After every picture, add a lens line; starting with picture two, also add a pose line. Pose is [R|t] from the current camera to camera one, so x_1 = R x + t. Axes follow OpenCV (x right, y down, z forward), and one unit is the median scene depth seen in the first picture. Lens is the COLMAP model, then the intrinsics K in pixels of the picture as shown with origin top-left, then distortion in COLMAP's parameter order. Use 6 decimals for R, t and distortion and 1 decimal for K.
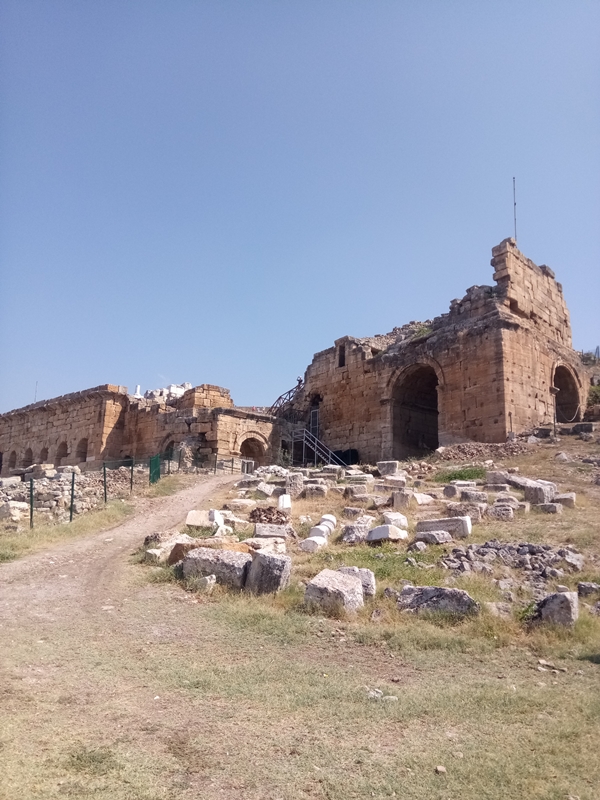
lens RADIAL K [[610.9, 0, 302.6], [0, 610.9, 399.1], [0, 0, 1]] dist [0.118908, -0.180318]
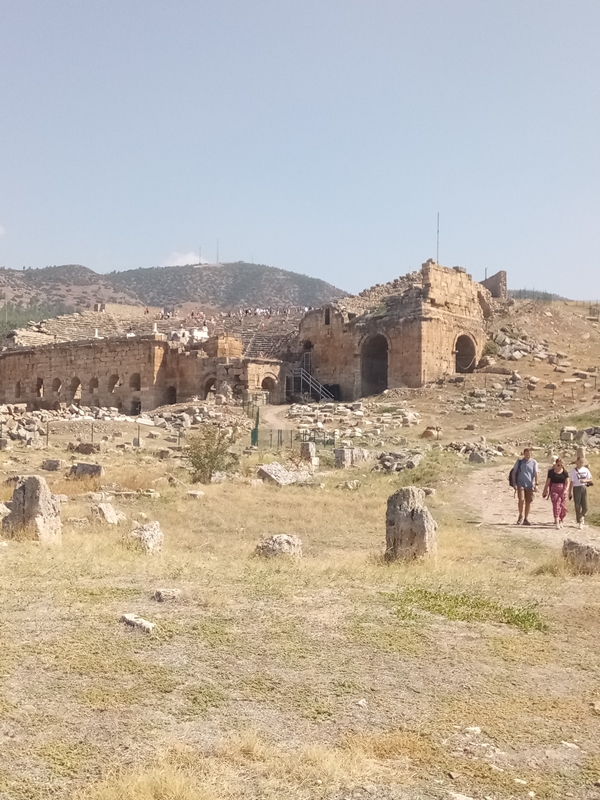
lens RADIAL K [[652.5, 0, 309.2], [0, 652.5, 411.1], [0, 0, 1]] dist [0.033815, -0.013781]
pose [[0.998294, -0.018228, 0.055472, -0.081488], [0.008720, 0.985911, 0.167044, -0.133702], [-0.057736, -0.166275, 0.984388, -0.653360]]
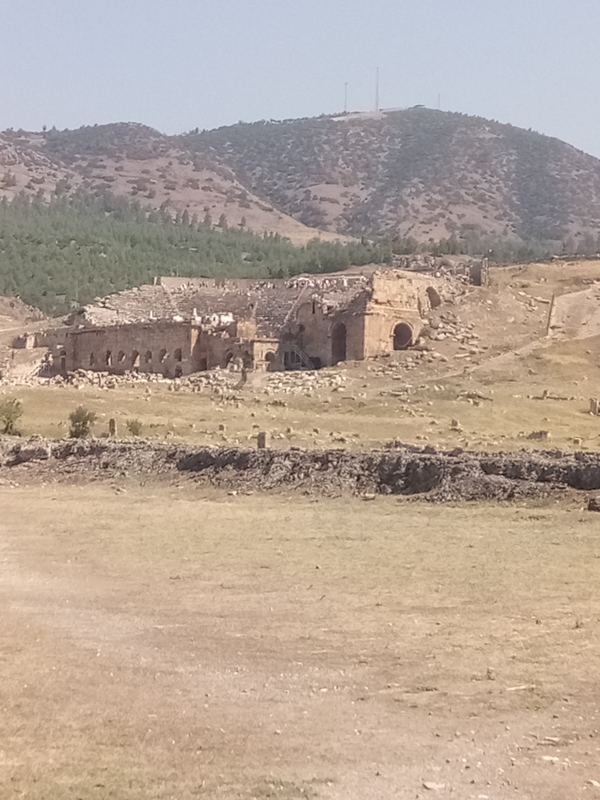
lens RADIAL K [[610.9, 0, 304.1], [0, 610.9, 384.5], [0, 0, 1]] dist [0.118908, -0.180318]
pose [[0.999680, -0.016657, -0.019041, 0.083041], [0.019822, 0.983384, 0.180451, -0.227512], [0.015719, -0.180770, 0.983400, -1.210952]]
